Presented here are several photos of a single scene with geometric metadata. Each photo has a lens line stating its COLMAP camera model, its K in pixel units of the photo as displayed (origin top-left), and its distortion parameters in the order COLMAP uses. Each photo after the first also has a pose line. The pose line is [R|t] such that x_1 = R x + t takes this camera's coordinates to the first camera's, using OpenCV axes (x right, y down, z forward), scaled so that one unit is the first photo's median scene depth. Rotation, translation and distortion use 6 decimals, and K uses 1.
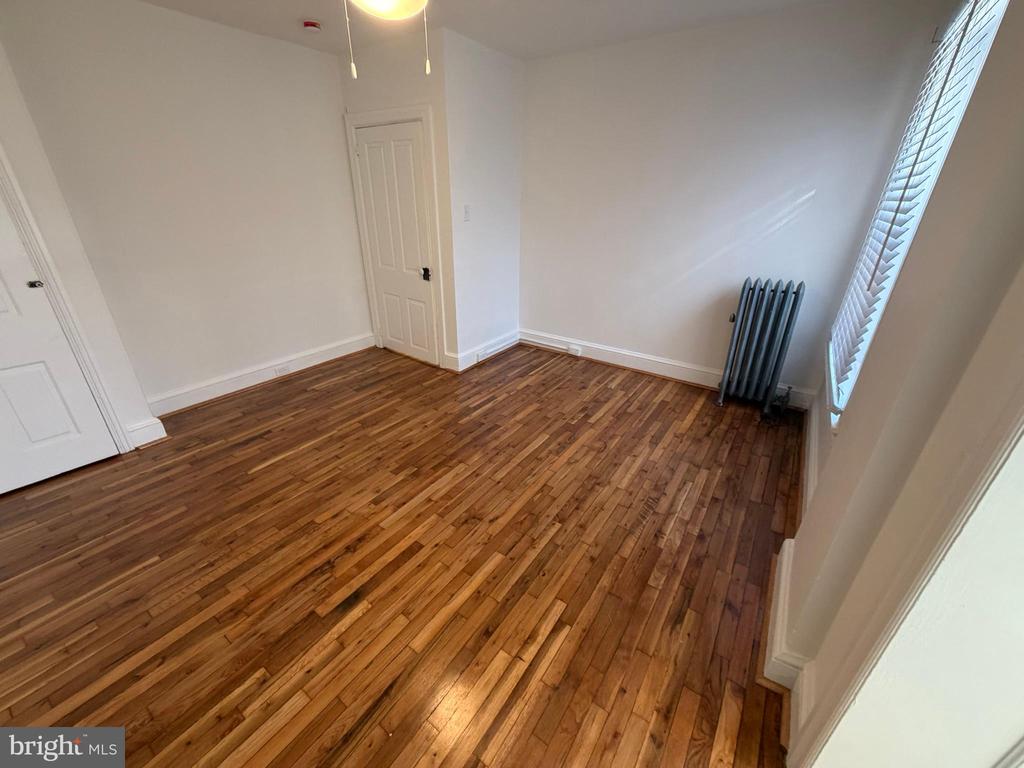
lens RADIAL K [[407.1, 0, 512.5], [0, 407.1, 383.6], [0, 0, 1]] dist [-0.000557, -0.000084]
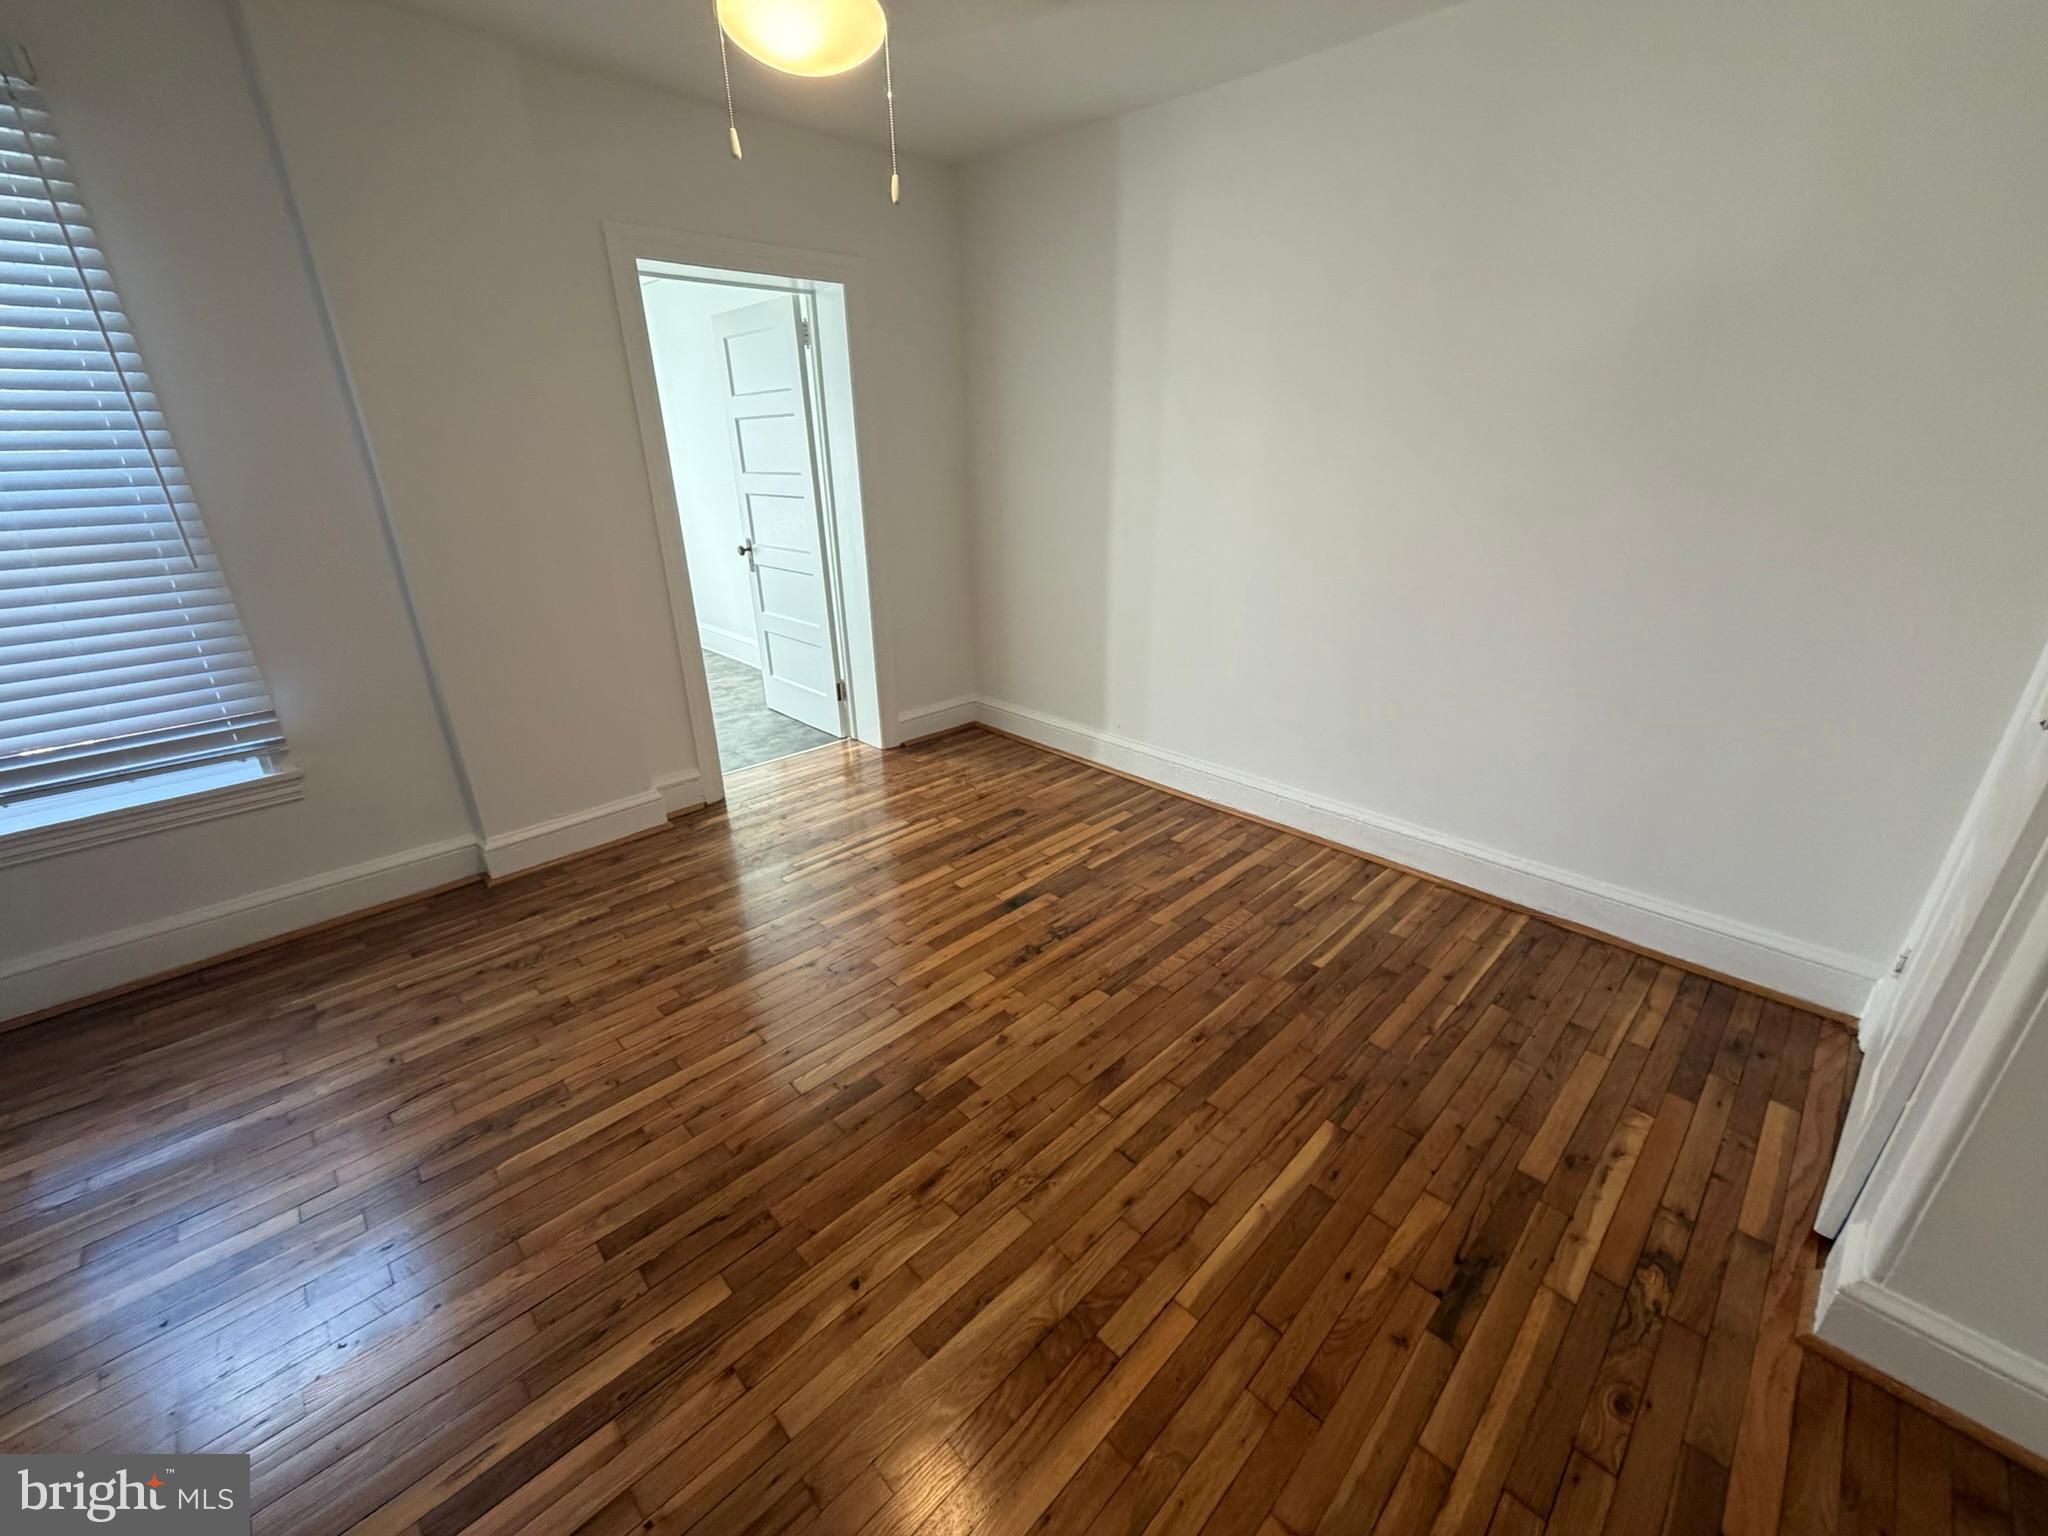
lens RADIAL K [[814.2, 0, 1024.4], [0, 814.2, 767.0], [0, 0, 1]] dist [-0.000557, -0.000084]
pose [[-0.981100, -0.077061, 0.177493, -0.531460], [0.078282, 0.680790, 0.728283, -0.679497], [-0.176958, 0.728413, -0.661891, 1.483559]]
